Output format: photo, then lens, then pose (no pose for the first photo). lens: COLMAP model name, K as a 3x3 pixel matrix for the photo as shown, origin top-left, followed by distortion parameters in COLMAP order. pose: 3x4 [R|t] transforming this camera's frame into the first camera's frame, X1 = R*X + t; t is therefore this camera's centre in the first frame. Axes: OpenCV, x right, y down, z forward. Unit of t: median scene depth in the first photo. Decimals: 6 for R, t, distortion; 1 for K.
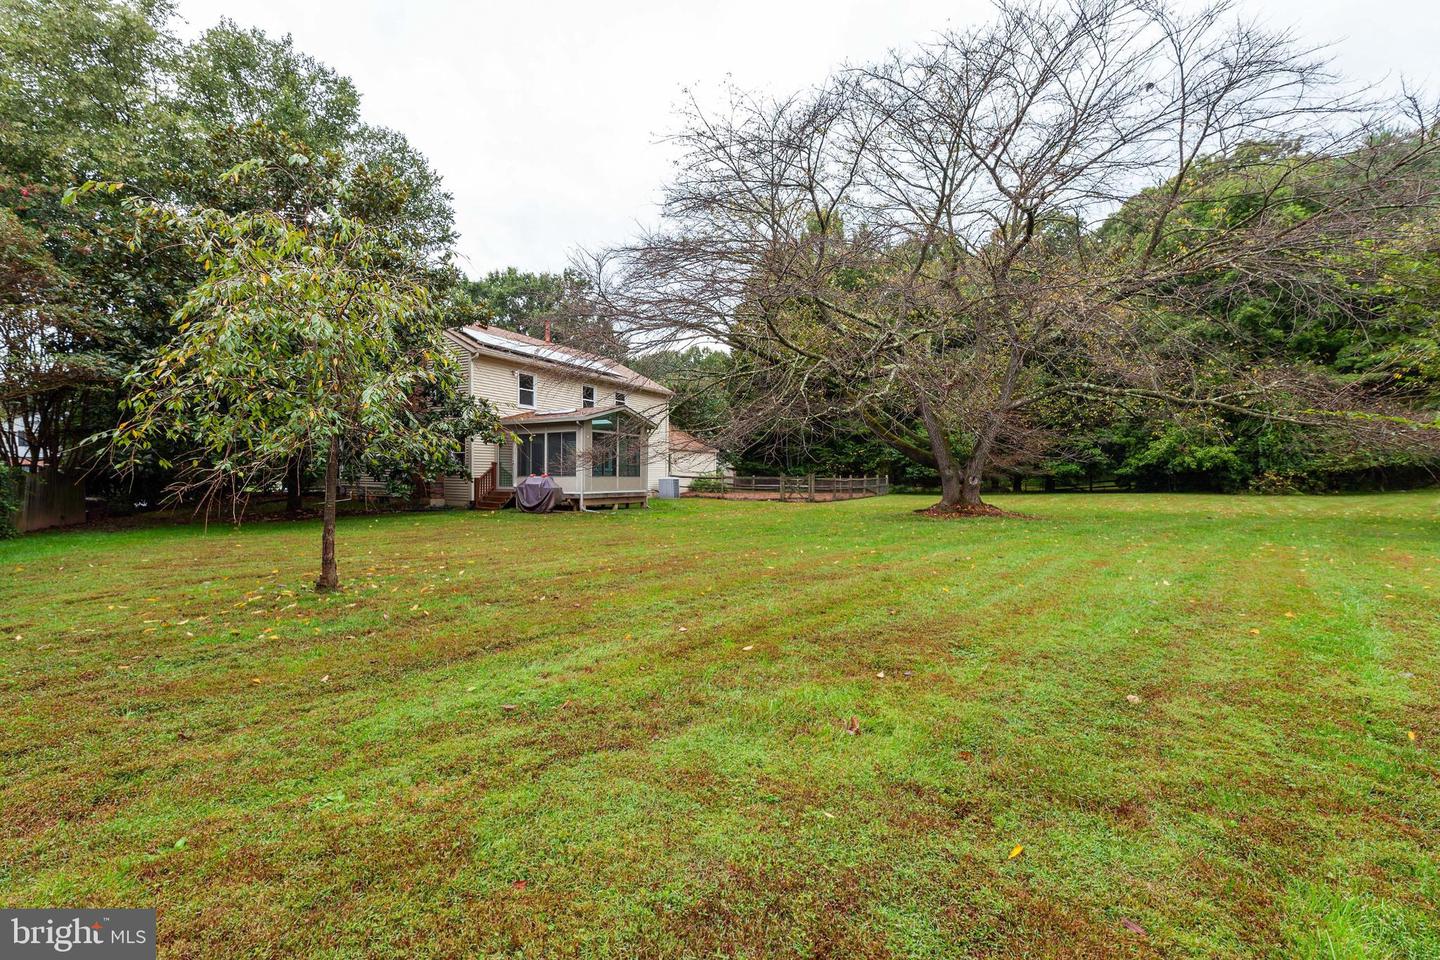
lens RADIAL K [[593.4, 0, 735.0], [0, 593.4, 475.2], [0, 0, 1]] dist [-0.000544, 0.000056]
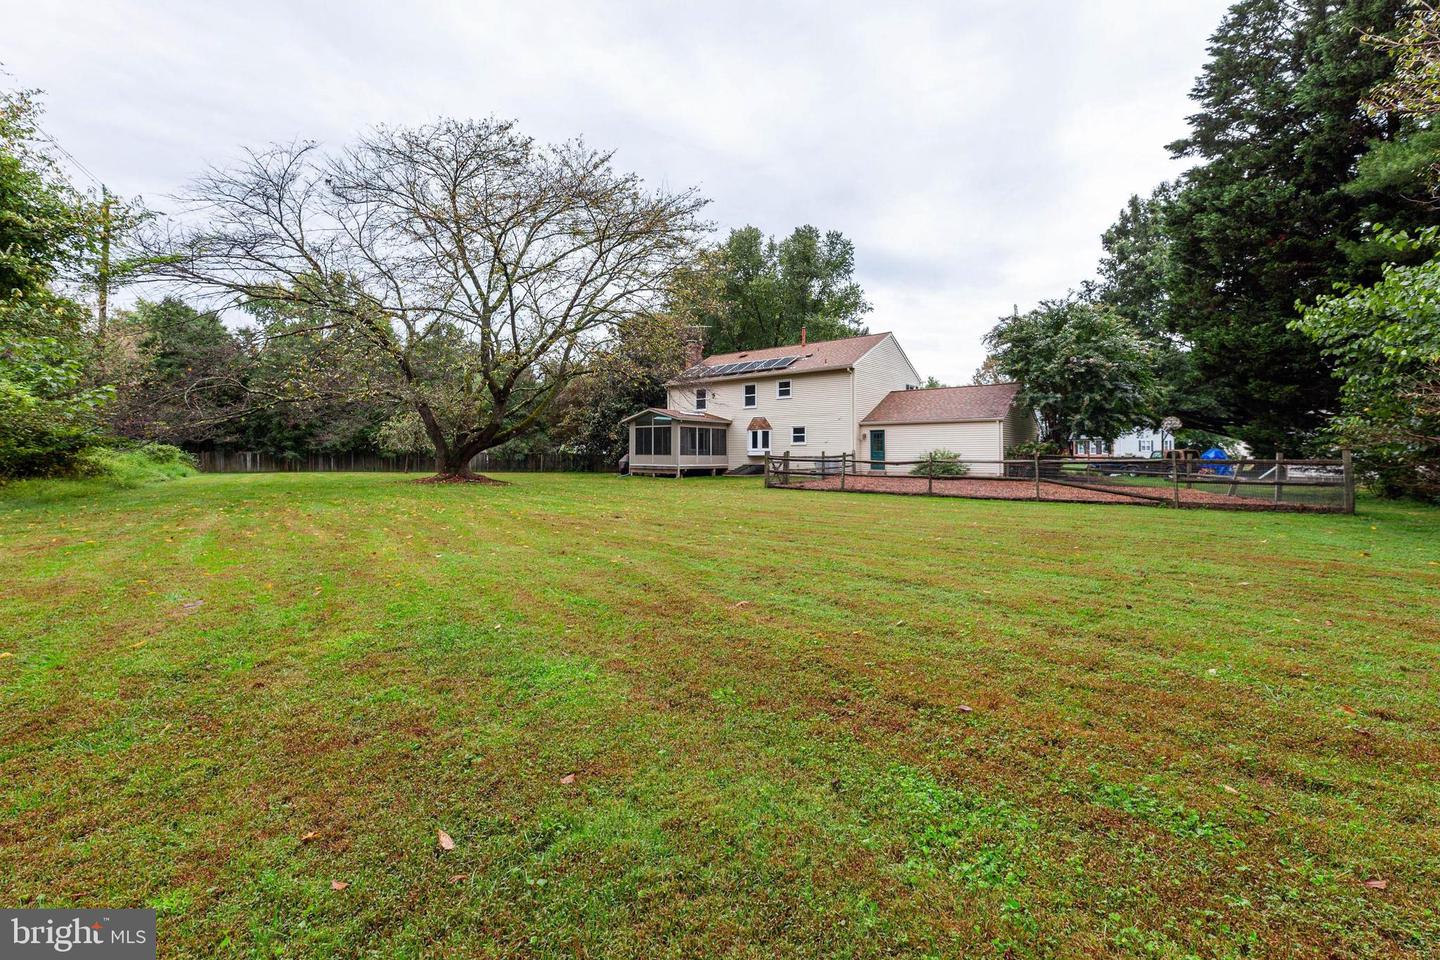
lens RADIAL K [[593.4, 0, 735.0], [0, 593.4, 475.2], [0, 0, 1]] dist [-0.000544, 0.000056]
pose [[-0.193211, 0.025910, -0.980815, 0.838994], [-0.004024, 0.999622, 0.027199, 0.008233], [0.981149, 0.009202, -0.193033, 1.015837]]
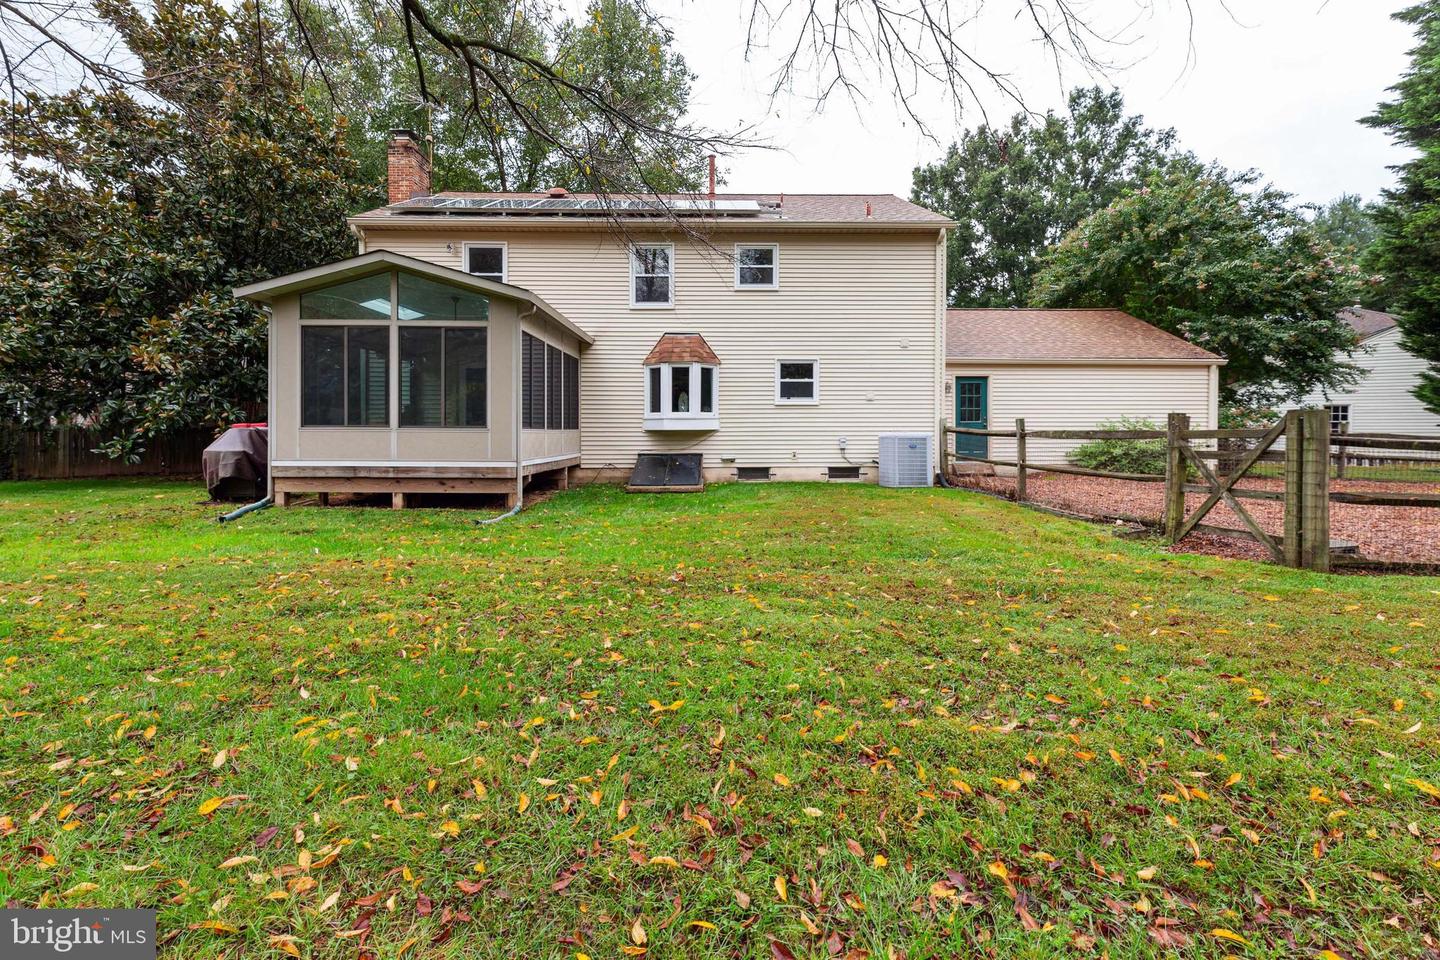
lens RADIAL K [[613.6, 0, 724.0], [0, 613.6, 438.6], [0, 0, 1]] dist [-0.001730, -0.000257]
pose [[0.463344, 0.005021, -0.886164, 0.193498], [-0.000864, 0.999986, 0.005215, 0.005386], [0.886178, -0.001650, 0.463342, 0.684532]]
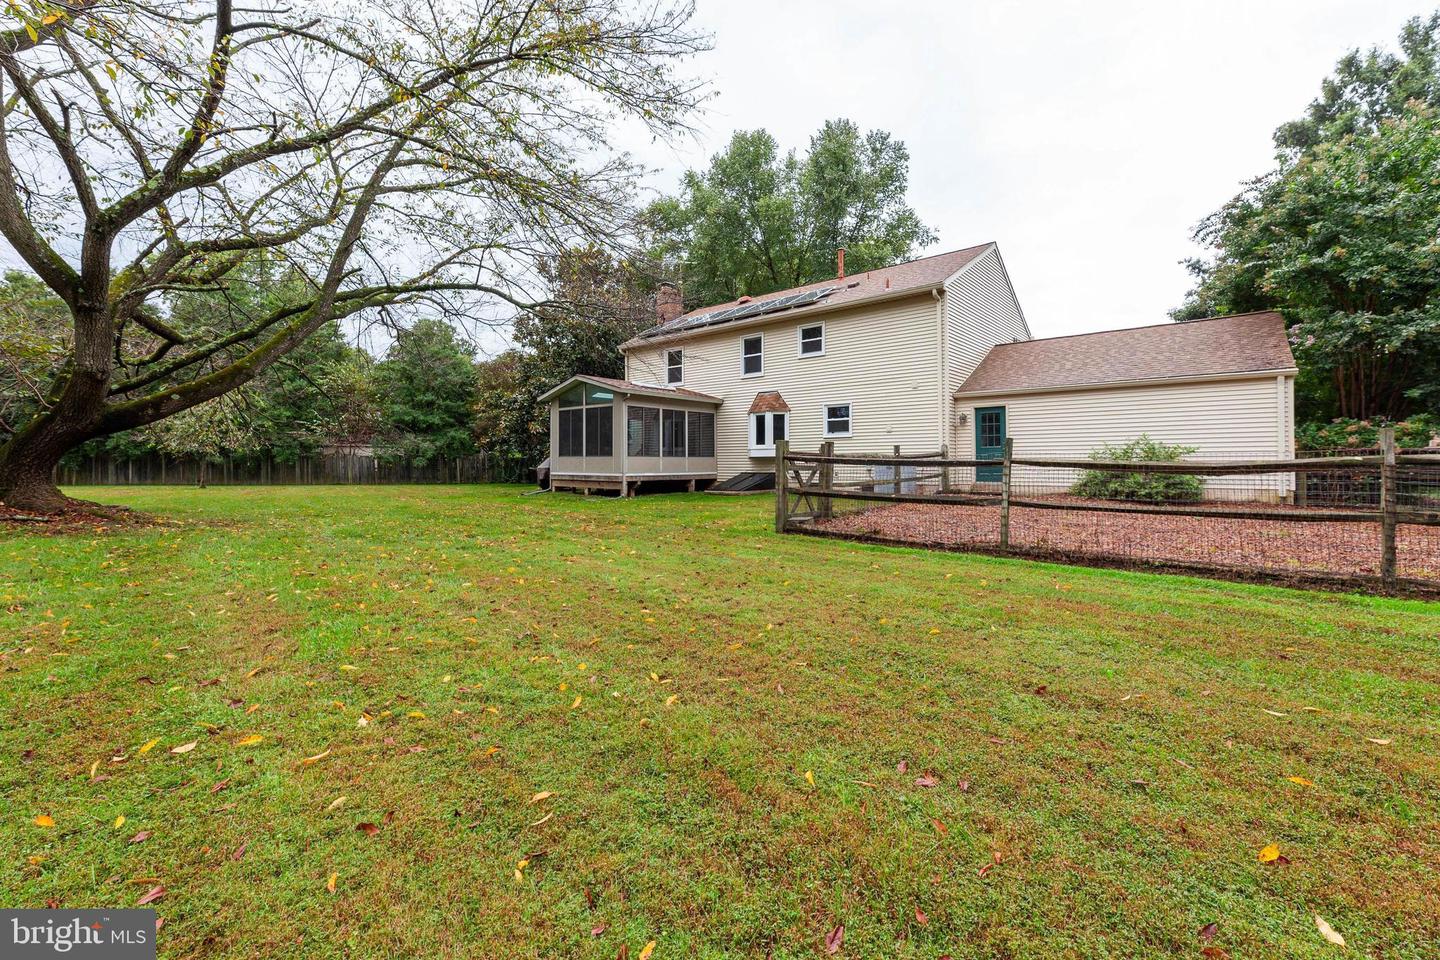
lens RADIAL K [[593.4, 0, 735.0], [0, 593.4, 475.2], [0, 0, 1]] dist [-0.000544, 0.000056]
pose [[-0.218188, 0.015875, -0.975778, 0.408769], [-0.000061, 0.999867, 0.016280, 0.010729], [0.975907, 0.003611, -0.218158, 0.955426]]
